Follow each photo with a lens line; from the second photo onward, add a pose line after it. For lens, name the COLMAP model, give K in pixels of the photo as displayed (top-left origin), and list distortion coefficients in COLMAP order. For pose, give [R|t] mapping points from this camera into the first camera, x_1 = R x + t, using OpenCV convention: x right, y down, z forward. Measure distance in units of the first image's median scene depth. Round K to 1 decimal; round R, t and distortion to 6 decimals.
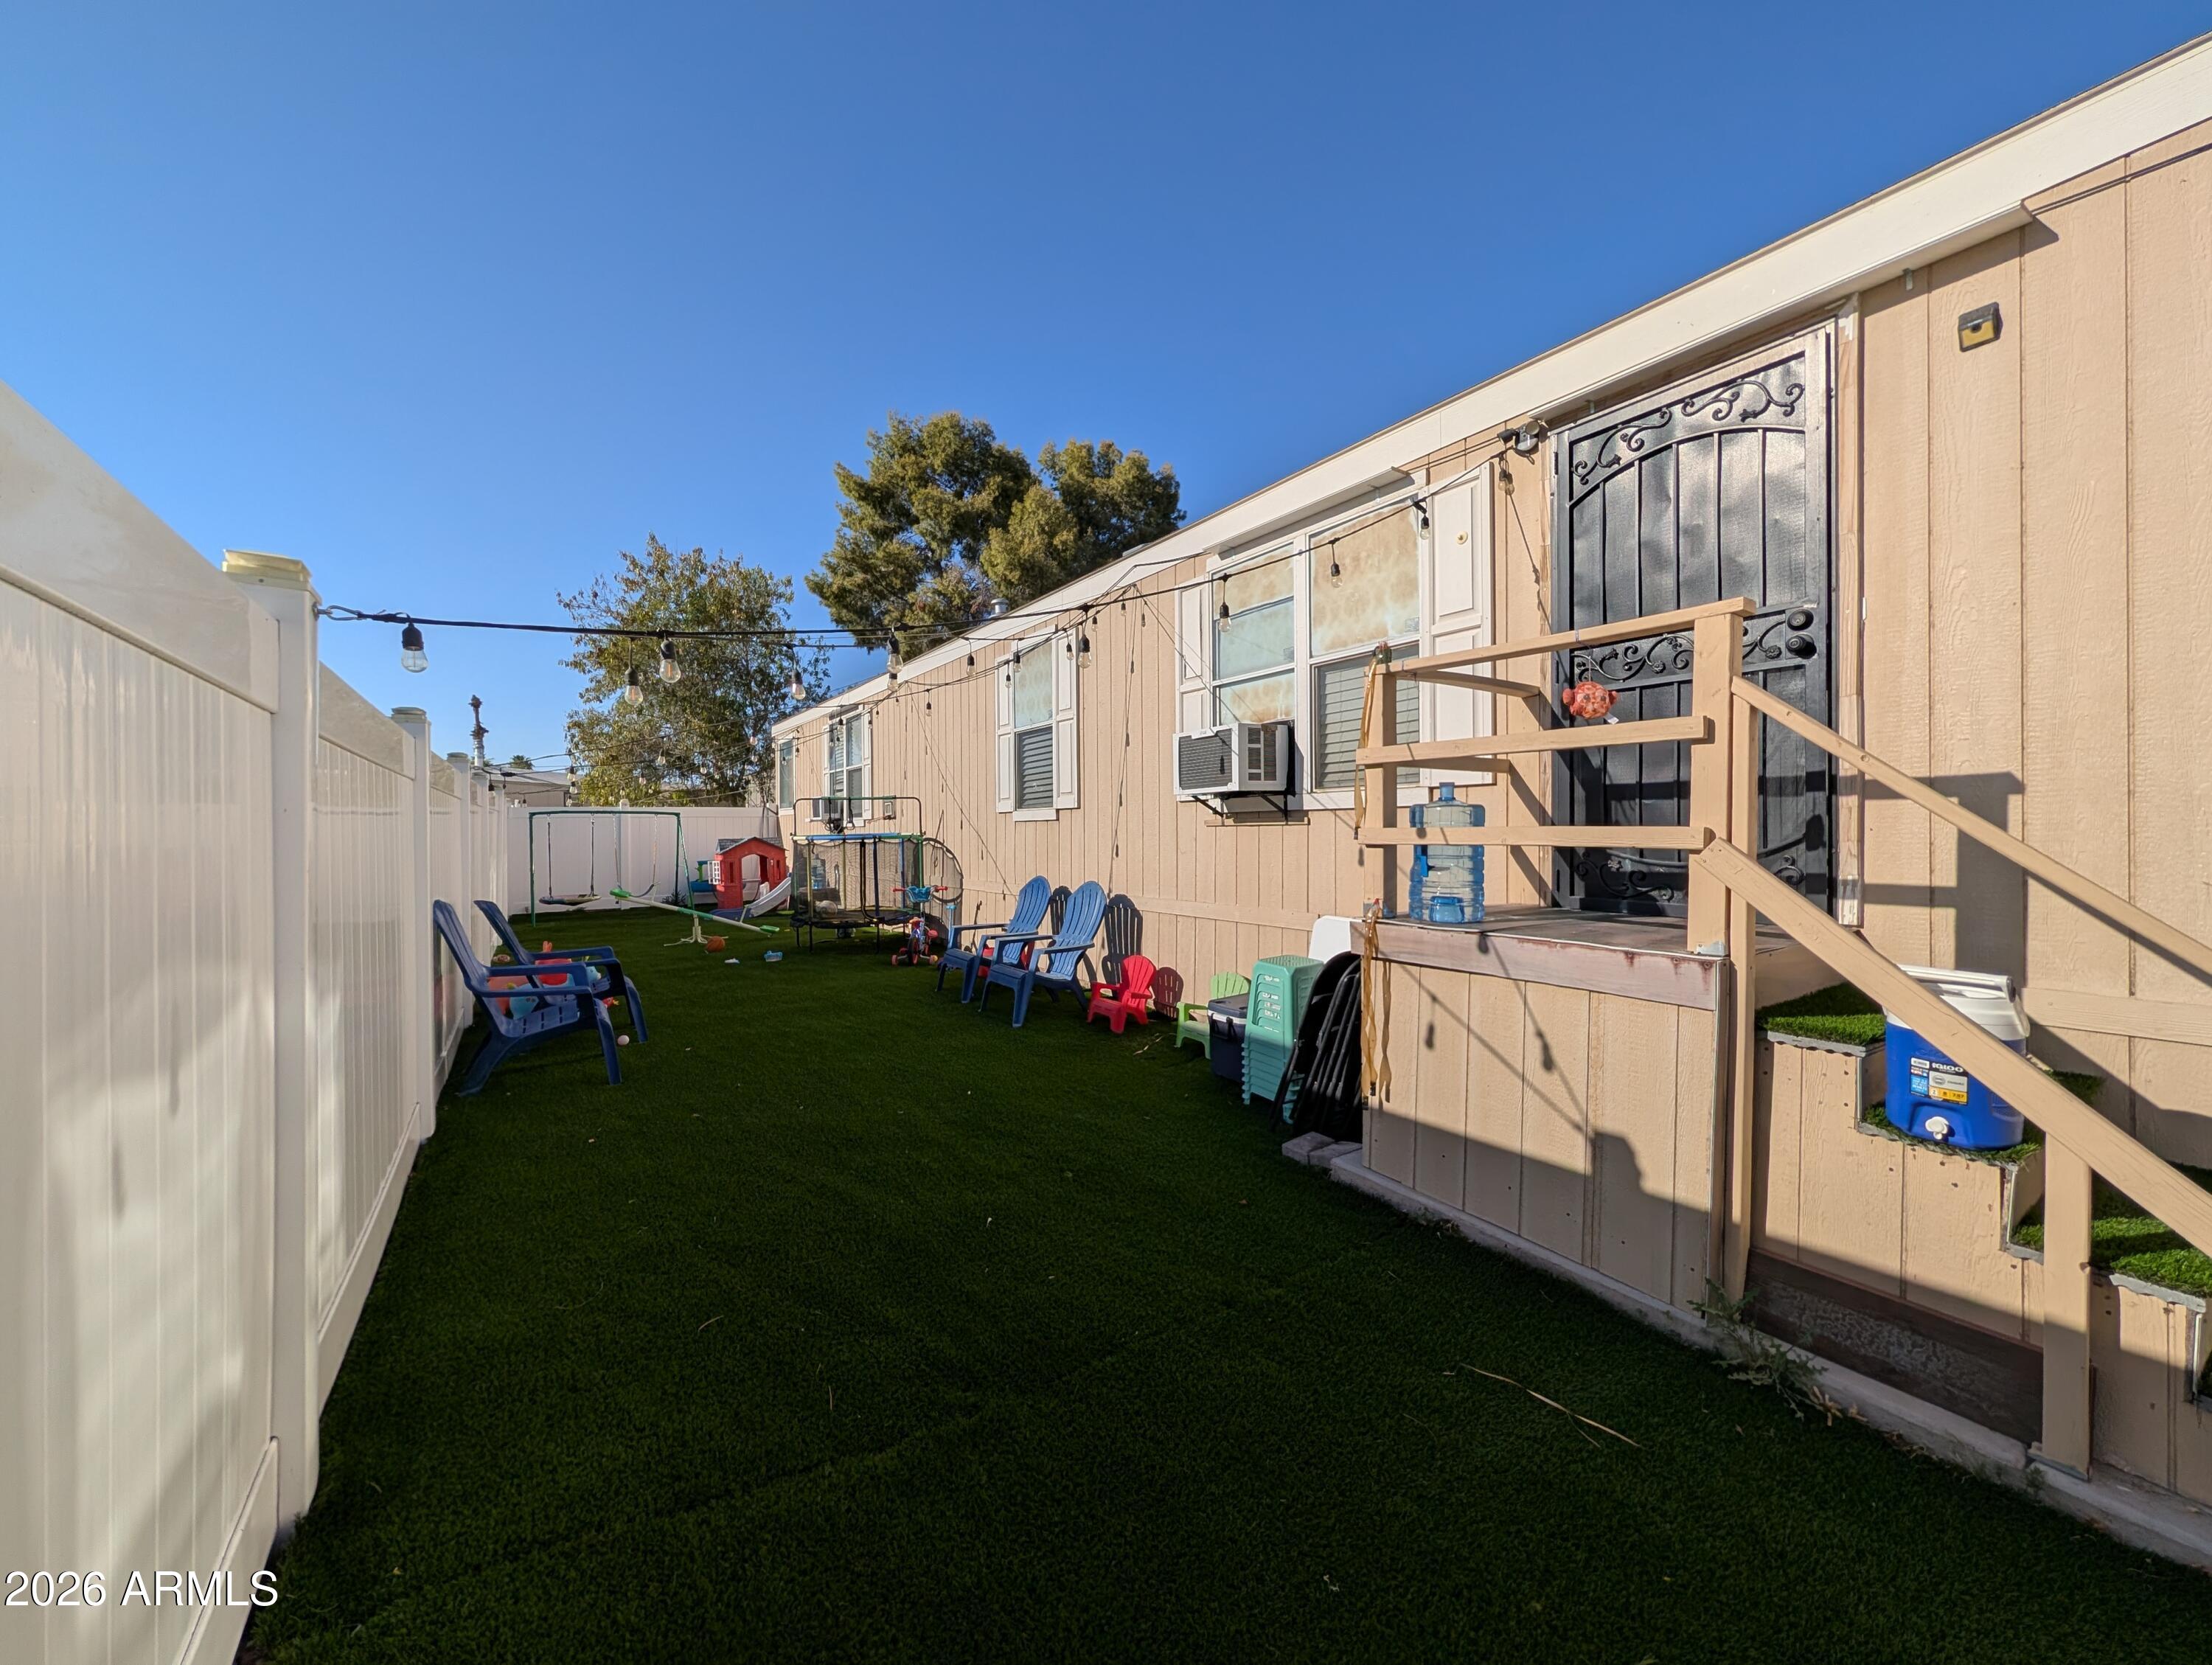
lens RADIAL K [[850.5, 0, 1097.3], [0, 850.5, 831.6], [0, 0, 1]] dist [-0.001860, 0.001022]
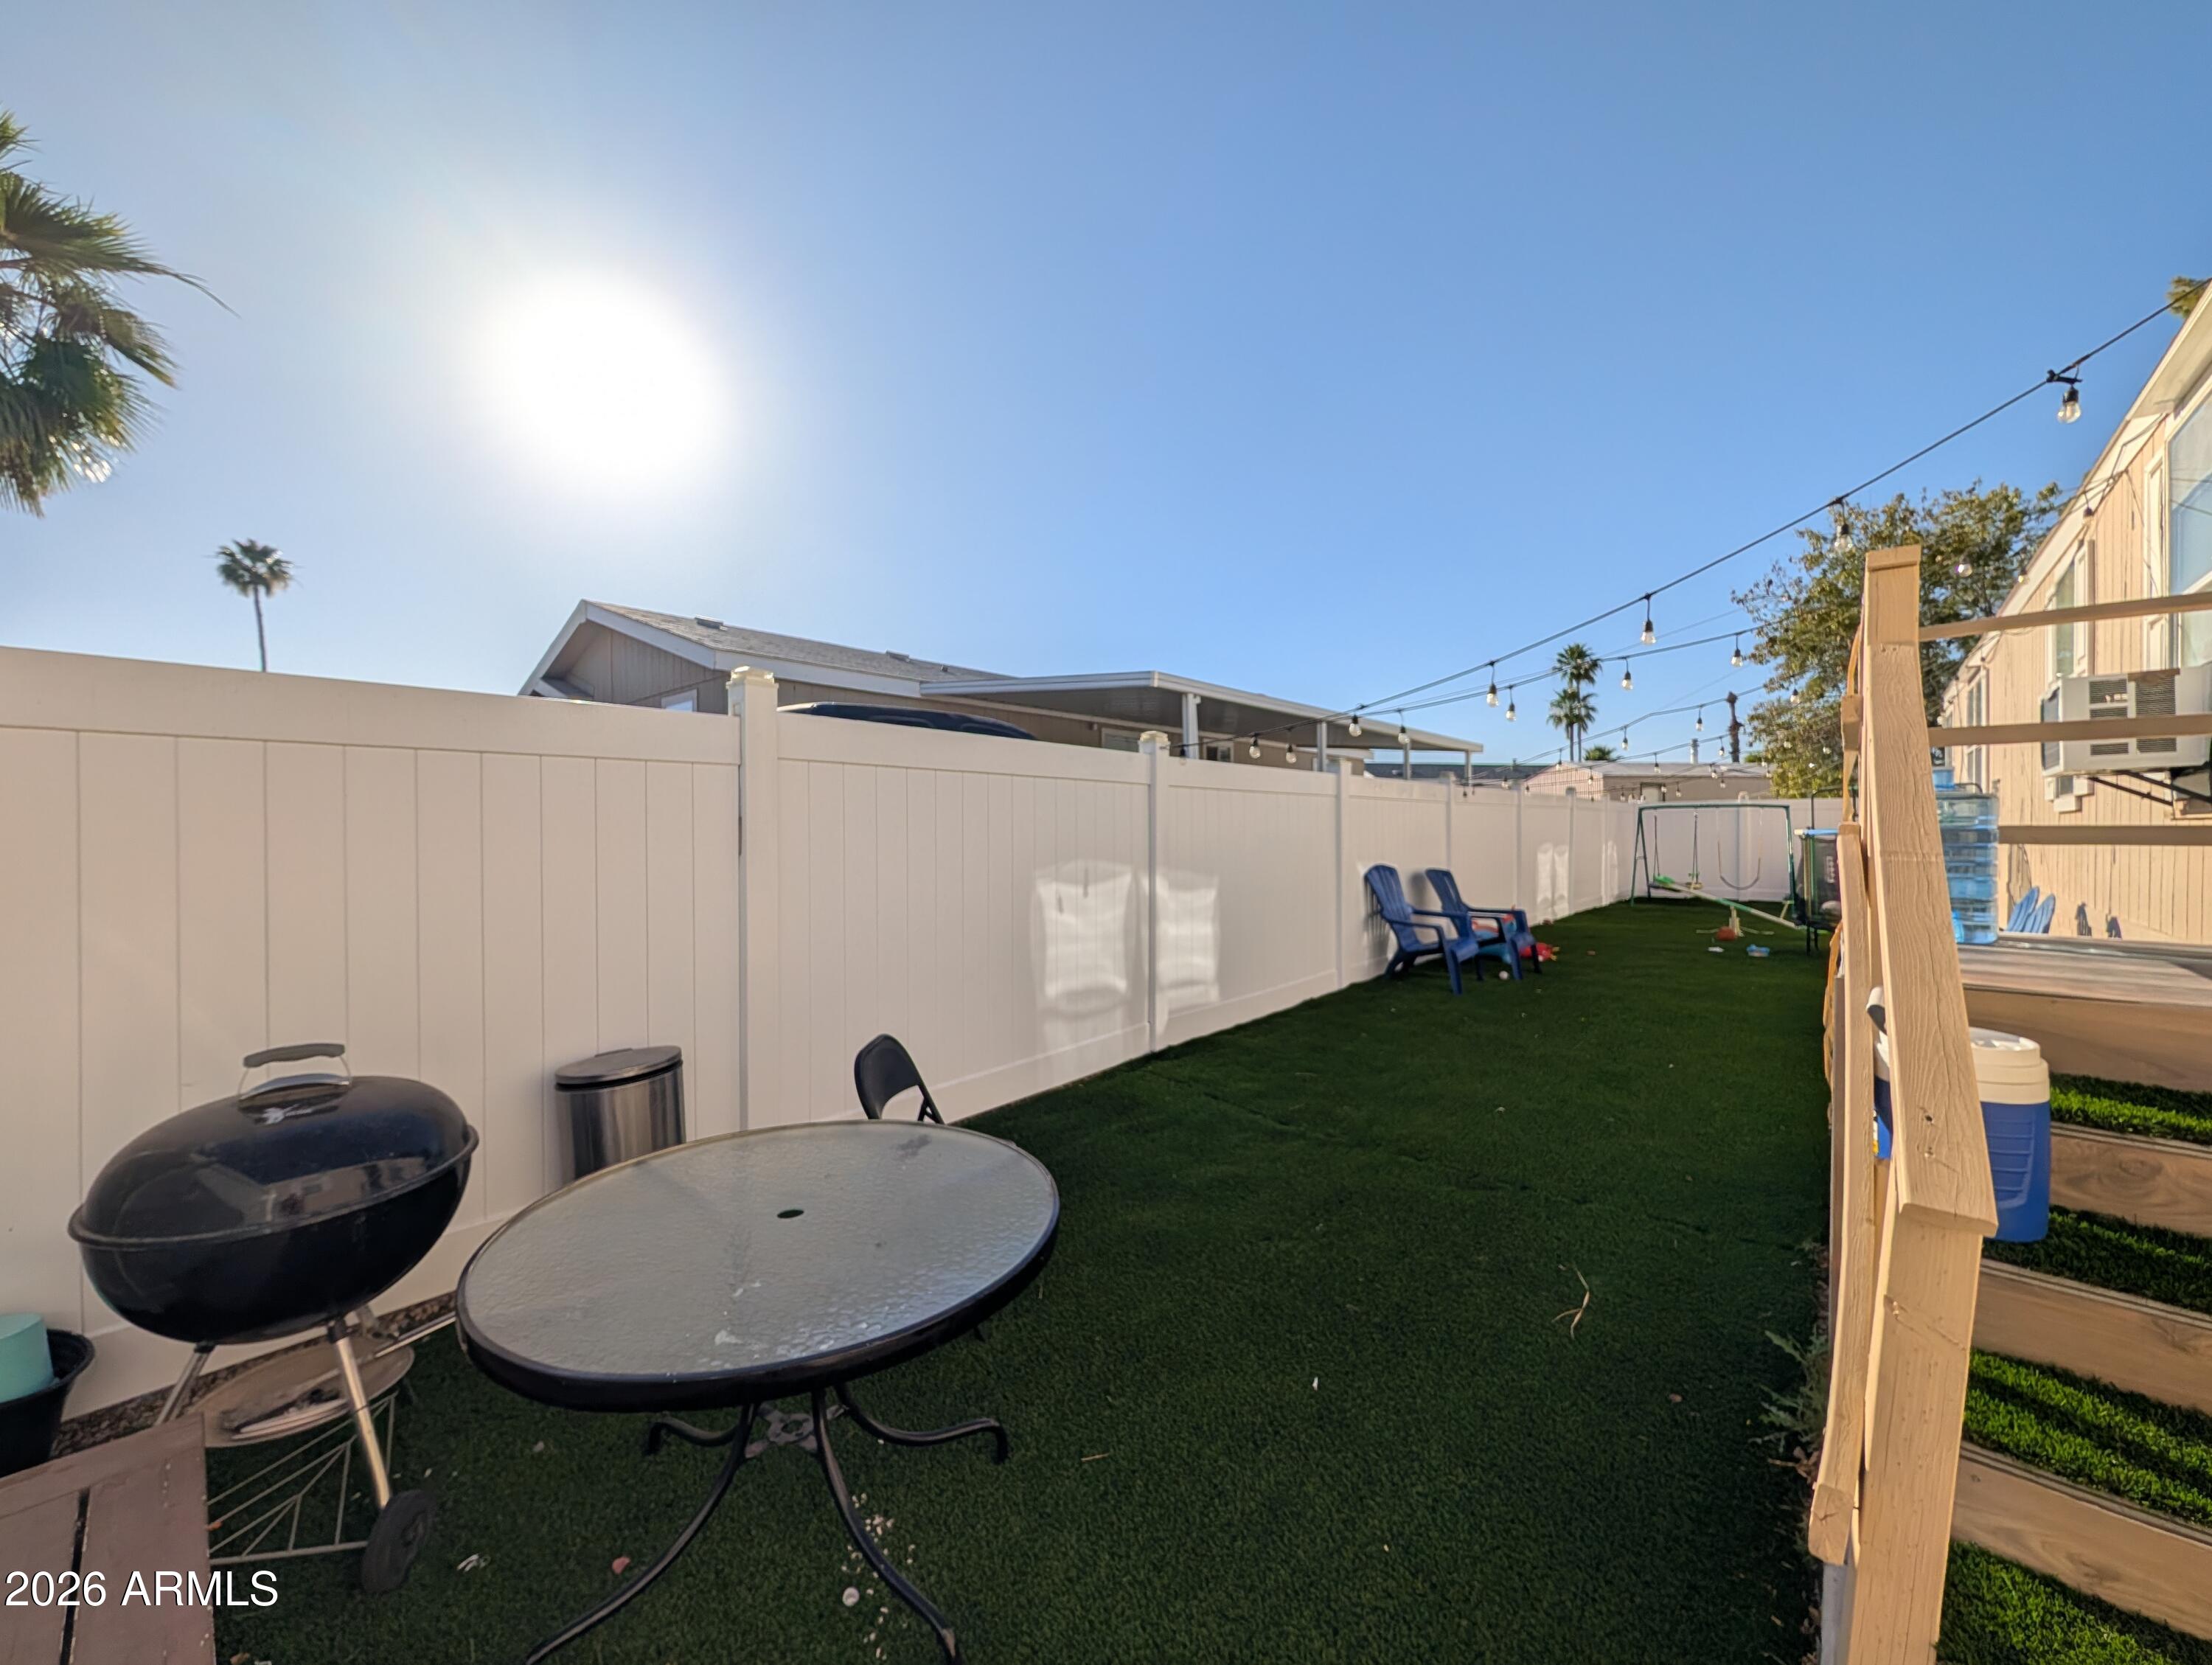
lens RADIAL K [[850.5, 0, 1104.2], [0, 850.5, 827.2], [0, 0, 1]] dist [-0.001860, 0.001022]
pose [[0.254935, 0.009194, -0.966915, 0.164641], [-0.004796, 0.999955, 0.008243, -0.000886], [0.966946, 0.002535, 0.254967, 0.006501]]
